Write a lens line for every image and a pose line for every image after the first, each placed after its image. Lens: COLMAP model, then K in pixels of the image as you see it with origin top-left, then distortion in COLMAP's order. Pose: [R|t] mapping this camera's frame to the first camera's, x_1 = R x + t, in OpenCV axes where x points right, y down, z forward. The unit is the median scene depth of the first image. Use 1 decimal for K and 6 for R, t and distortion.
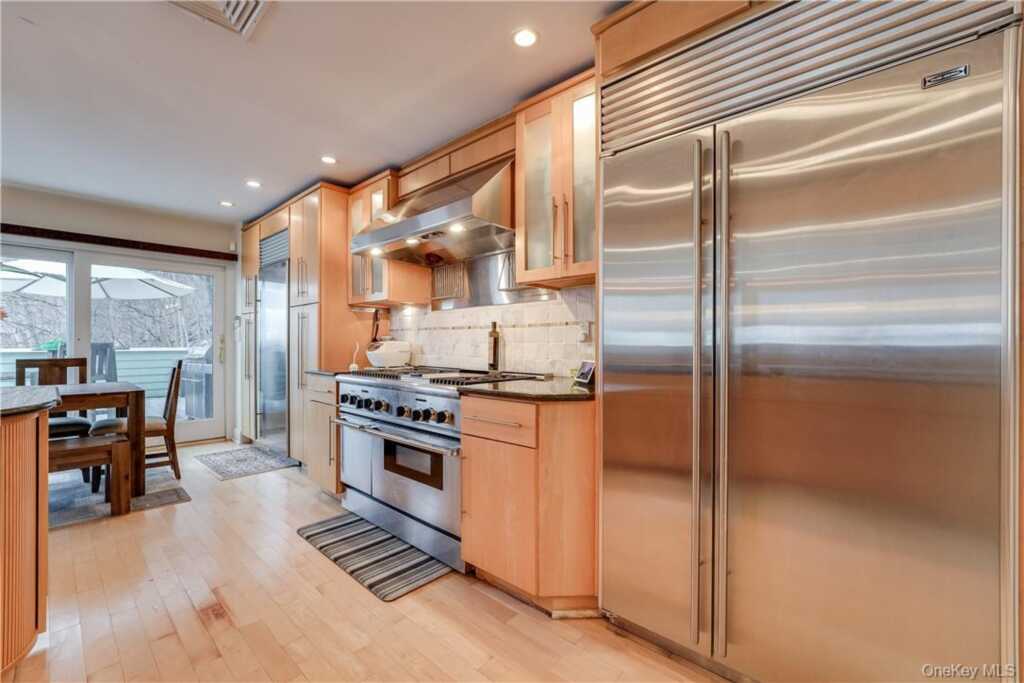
lens RADIAL K [[427.1, 0, 512.5], [0, 427.1, 346.5], [0, 0, 1]] dist [-0.000655, -0.000025]
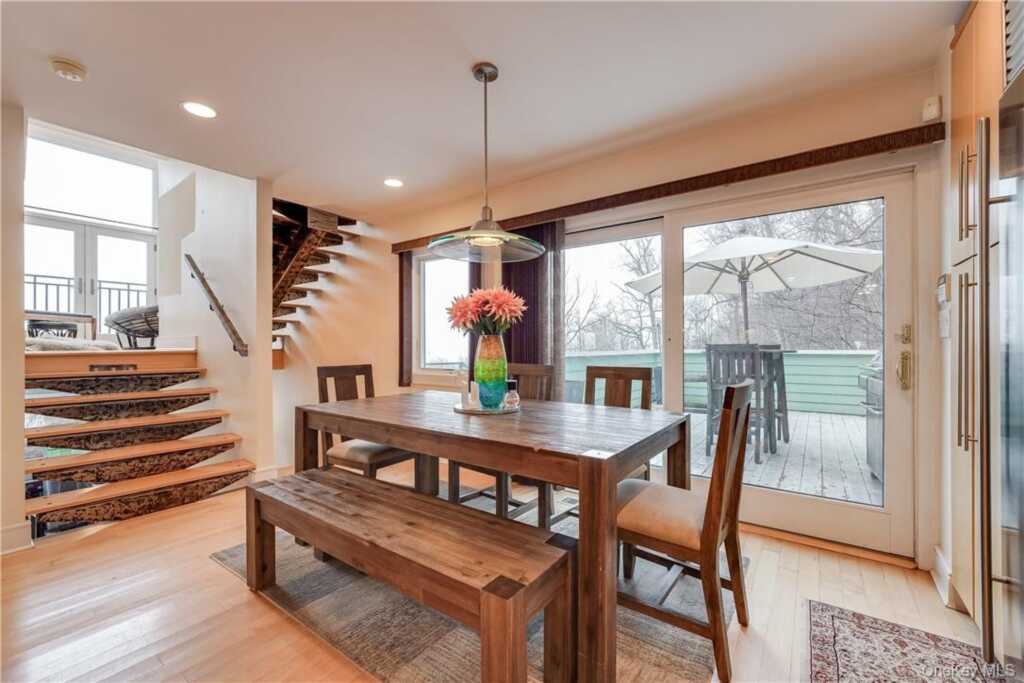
lens RADIAL K [[419.0, 0, 512.0], [0, 419.0, 341.5], [0, 0, 1]] dist [0.000410, 0.000050]
pose [[0.123126, -0.006759, -0.992368, -0.487238], [-0.000770, 0.999976, -0.006906, -0.009837], [0.992391, 0.001615, 0.123118, 0.878537]]
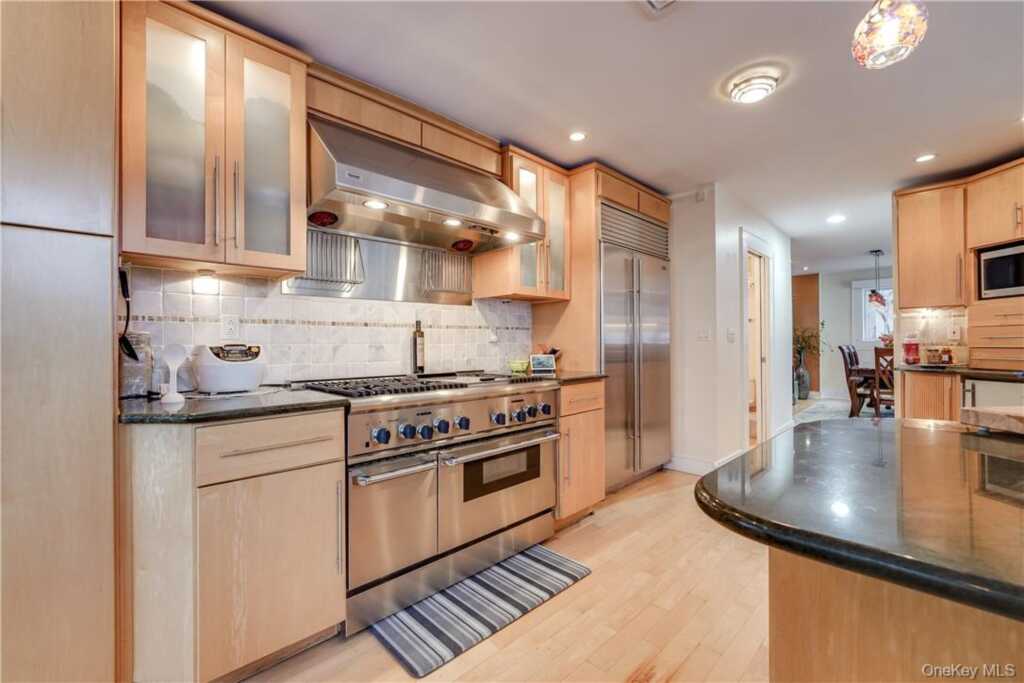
lens RADIAL K [[422.0, 0, 512.0], [0, 422.0, 341.5], [0, 0, 1]] dist [-0.000197, -0.000018]
pose [[0.059621, 0.001413, 0.998220, -0.859494], [0.010282, 0.999945, -0.002029, -0.008378], [-0.998168, 0.010384, 0.059603, 0.684036]]
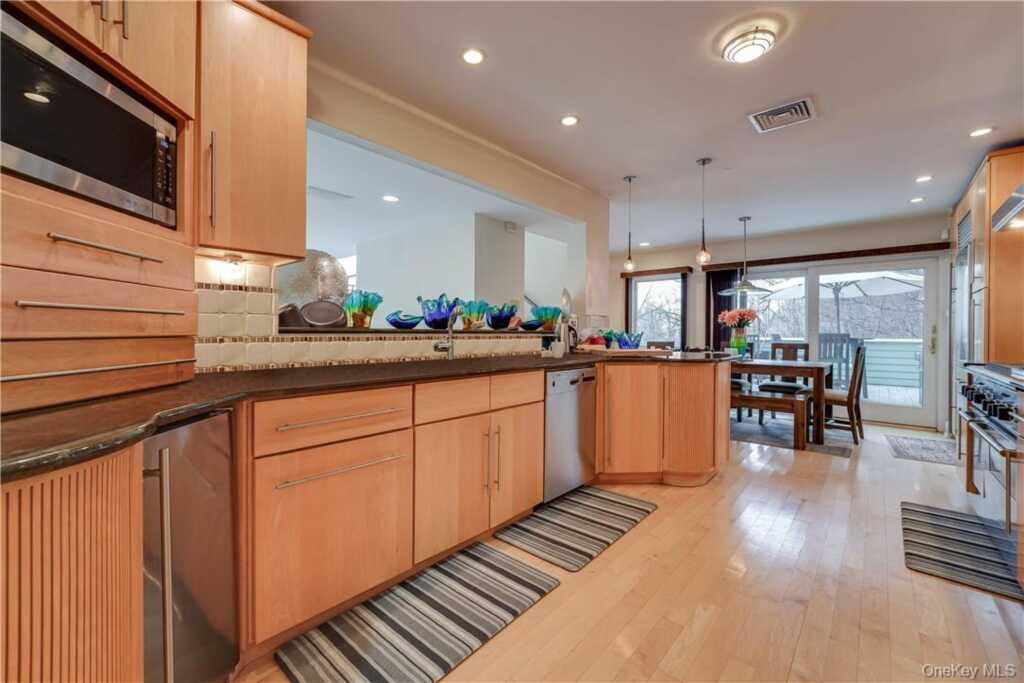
lens RADIAL K [[421.3, 0, 507.2], [0, 421.3, 331.8], [0, 0, 1]] dist [-0.001105, -0.000198]
pose [[0.027213, -0.000702, -0.999629, 0.451977], [-0.010779, 0.999941, -0.000996, 0.000797], [0.999572, 0.010803, 0.027204, -0.044173]]
